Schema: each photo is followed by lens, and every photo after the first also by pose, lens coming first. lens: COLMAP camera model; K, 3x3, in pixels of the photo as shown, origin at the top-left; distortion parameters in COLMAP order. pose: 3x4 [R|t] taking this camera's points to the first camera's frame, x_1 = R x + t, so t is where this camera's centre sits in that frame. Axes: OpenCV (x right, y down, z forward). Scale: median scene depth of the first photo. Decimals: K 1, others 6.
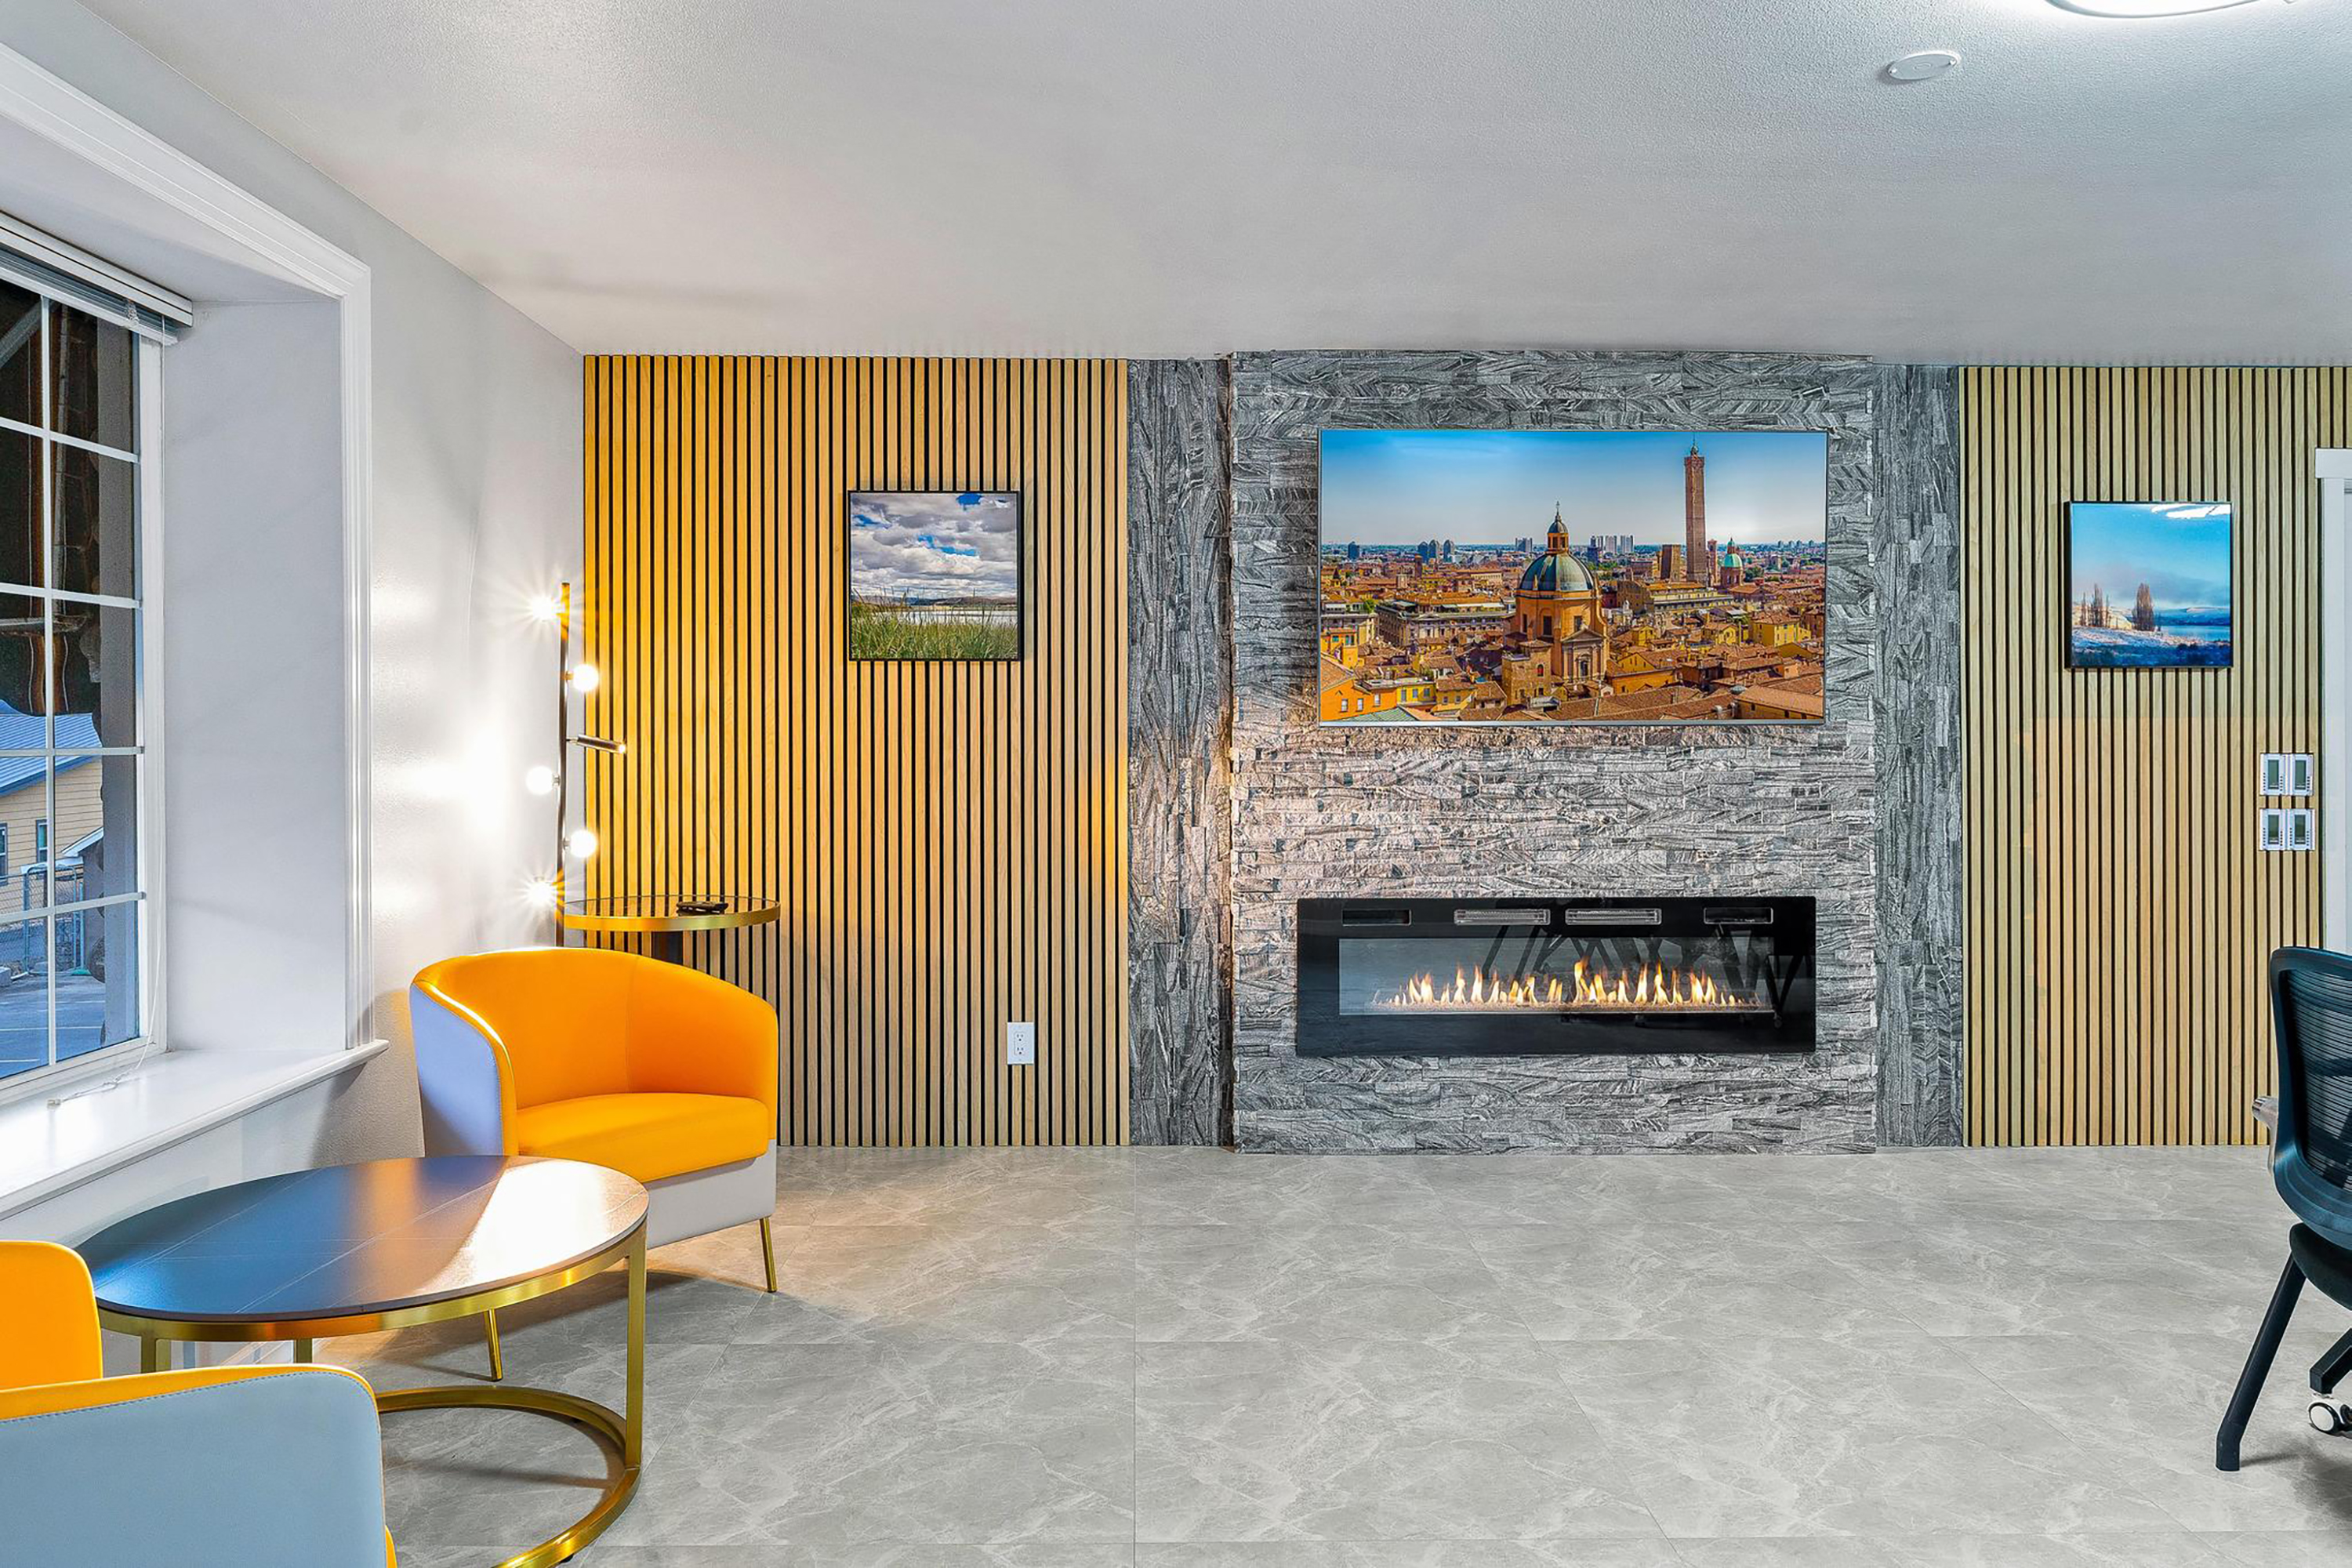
lens RADIAL K [[1556.3, 0, 1171.8], [0, 1556.3, 771.7], [0, 0, 1]] dist [-0.030911, 0.003511]
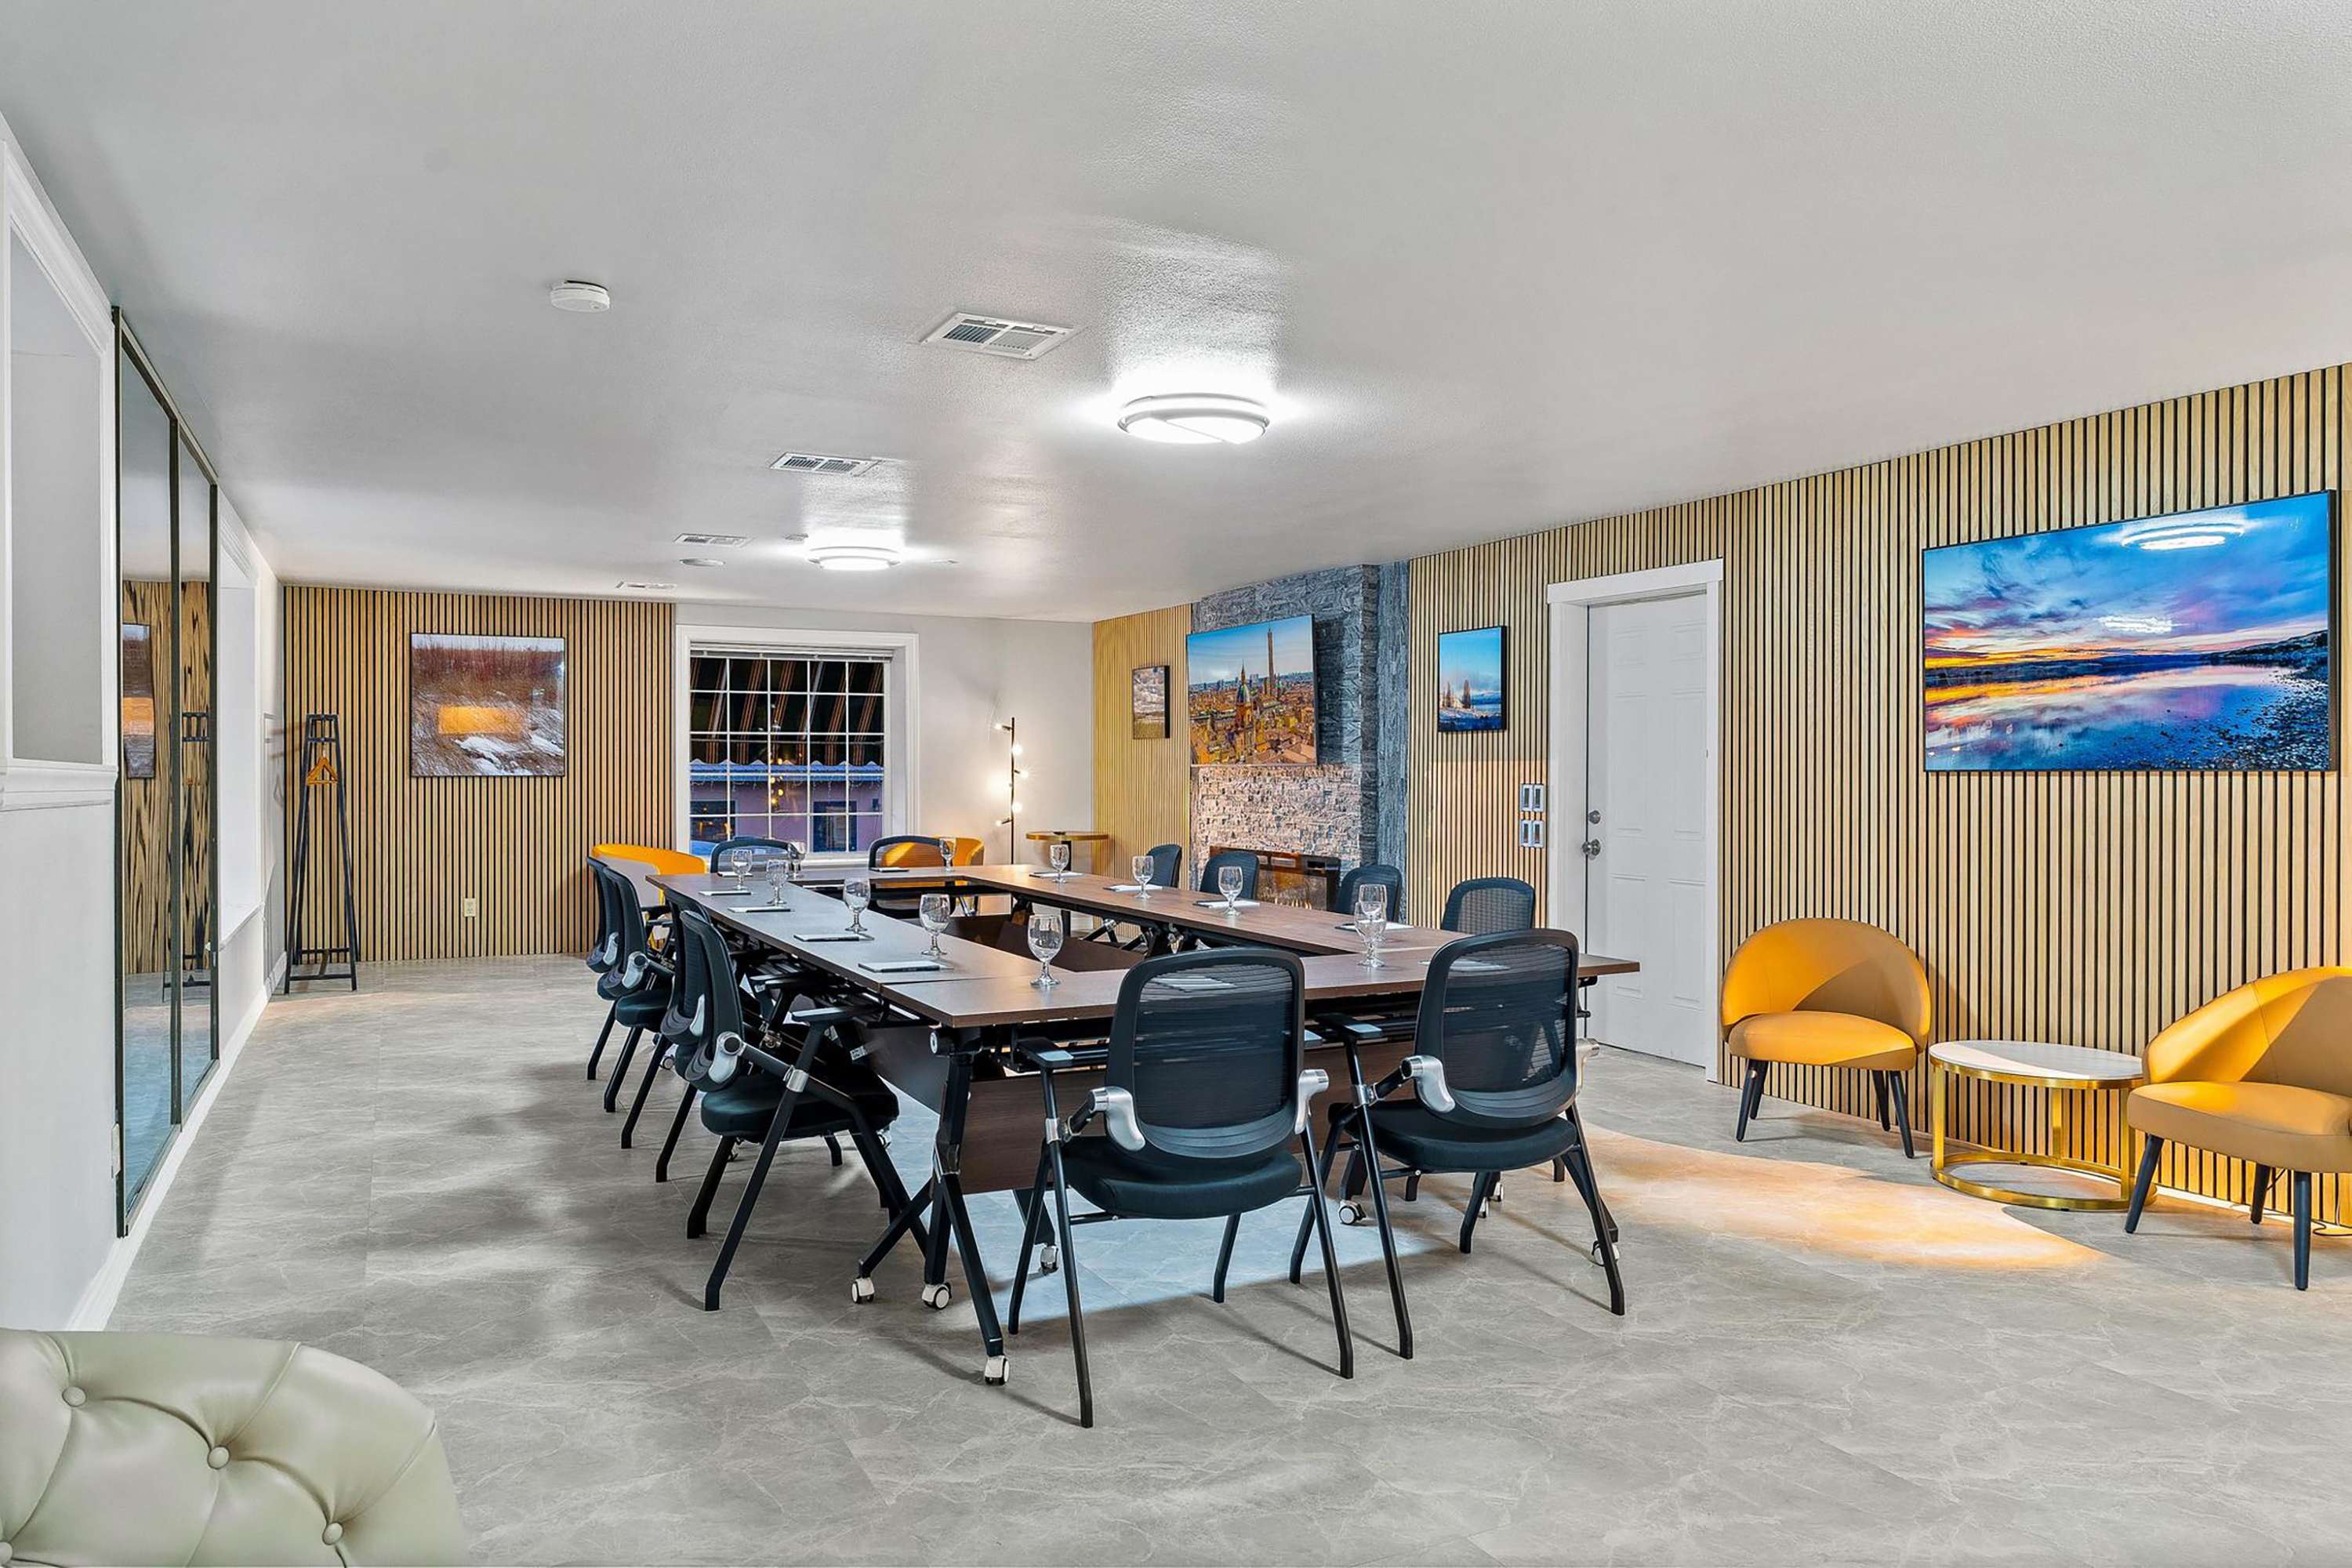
lens RADIAL K [[1552.8, 0, 1108.3], [0, 1552.8, 773.3], [0, 0, 1]] dist [-0.010729, 0.003353]
pose [[0.416061, 0.004326, -0.909326, 1.991632], [-0.017088, 0.999849, -0.003062, -0.011194], [0.909176, 0.016812, 0.416073, -0.035177]]
